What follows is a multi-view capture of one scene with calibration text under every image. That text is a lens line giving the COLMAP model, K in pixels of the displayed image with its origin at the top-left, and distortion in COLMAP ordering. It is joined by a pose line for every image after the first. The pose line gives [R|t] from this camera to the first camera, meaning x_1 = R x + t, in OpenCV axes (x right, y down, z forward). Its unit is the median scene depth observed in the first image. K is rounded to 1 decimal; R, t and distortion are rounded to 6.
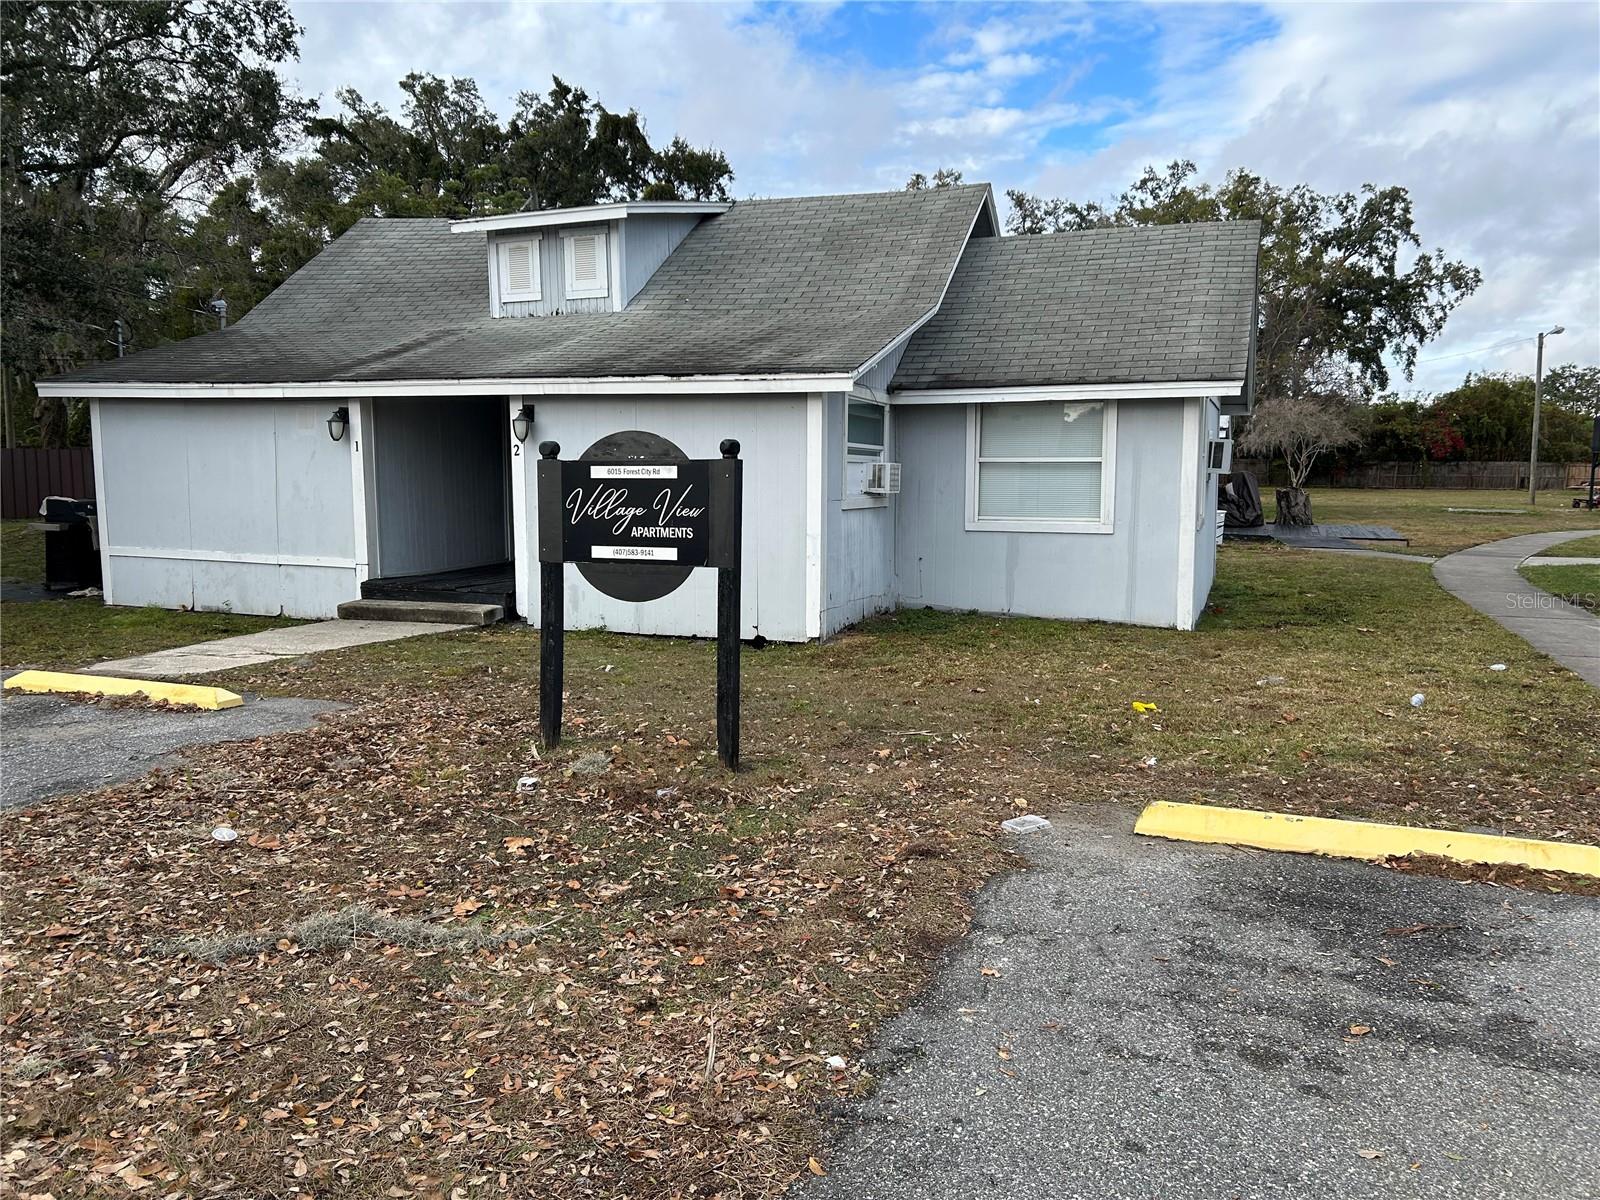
lens RADIAL K [[1162.9, 0, 787.6], [0, 1162.9, 599.3], [0, 0, 1]] dist [0.029061, -0.021856]
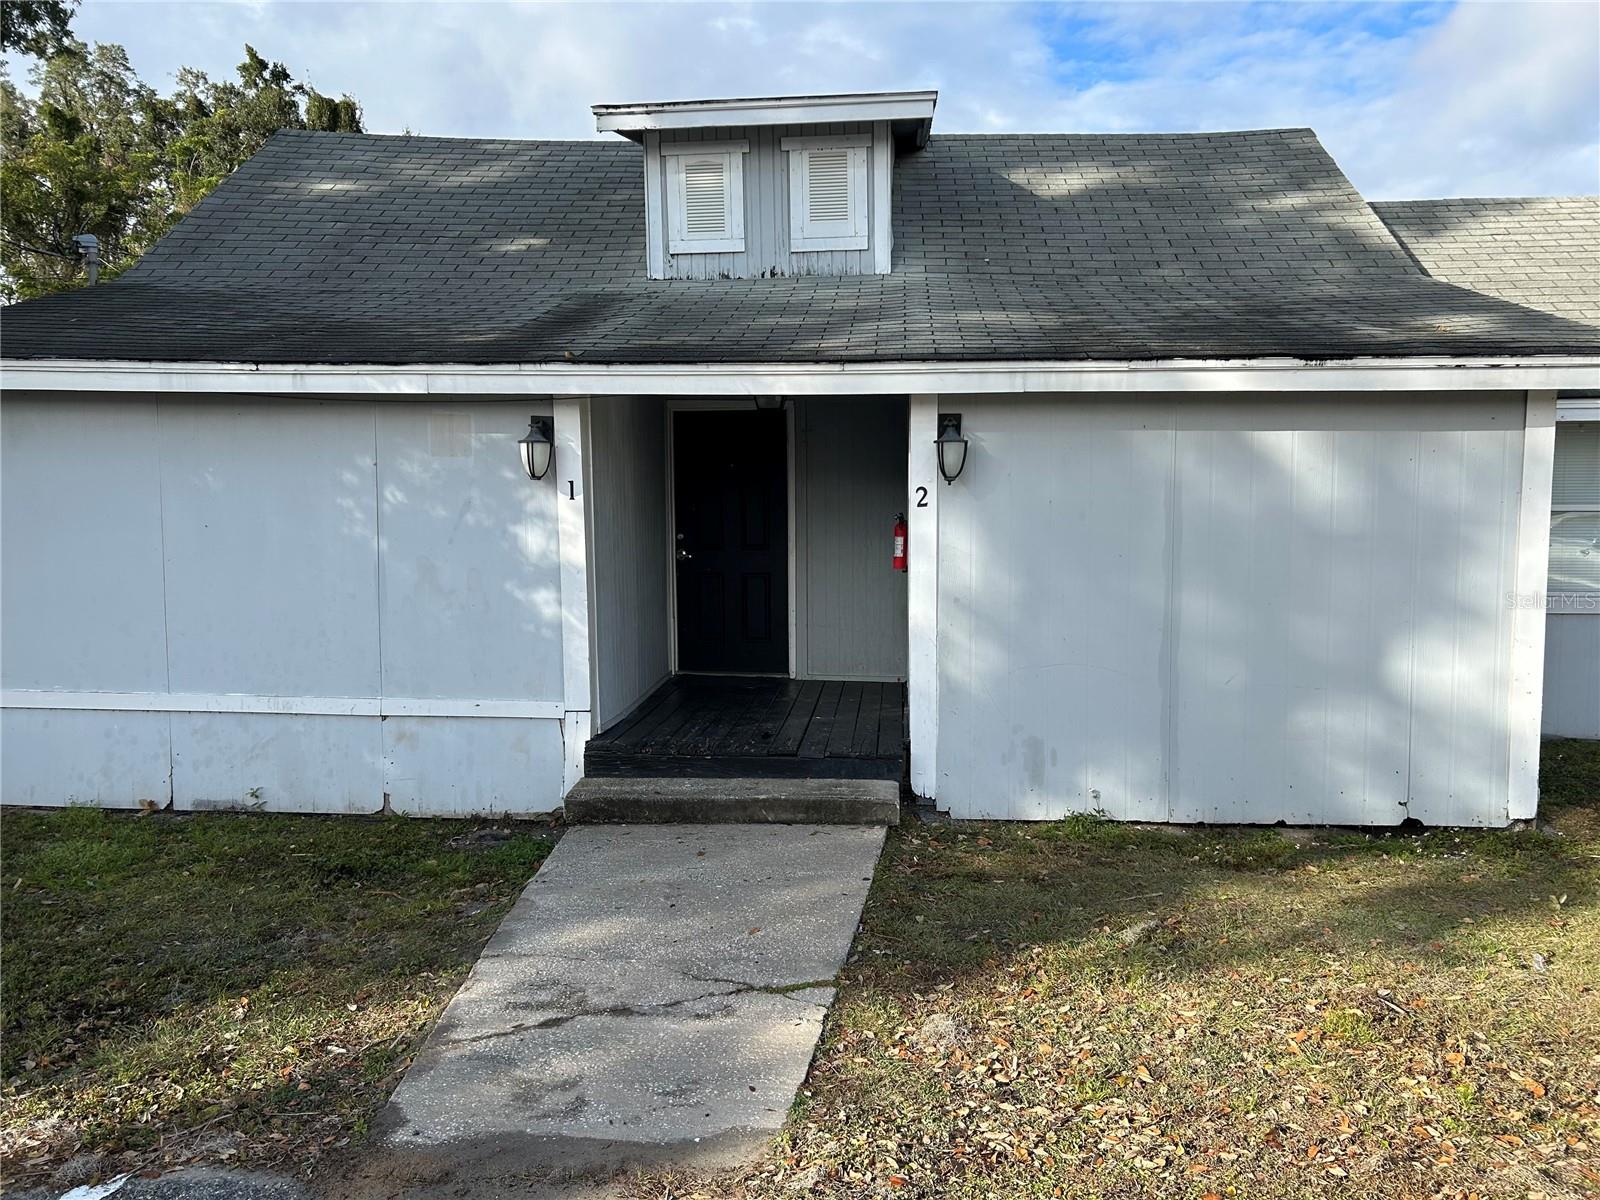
lens RADIAL K [[1162.9, 0, 736.6], [0, 1162.9, 623.5], [0, 0, 1]] dist [0.029061, -0.021856]
pose [[0.961040, -0.031364, 0.274625, -0.405922], [0.036516, 0.999240, -0.013666, -0.055550], [-0.273988, 0.023161, 0.961454, 0.435266]]
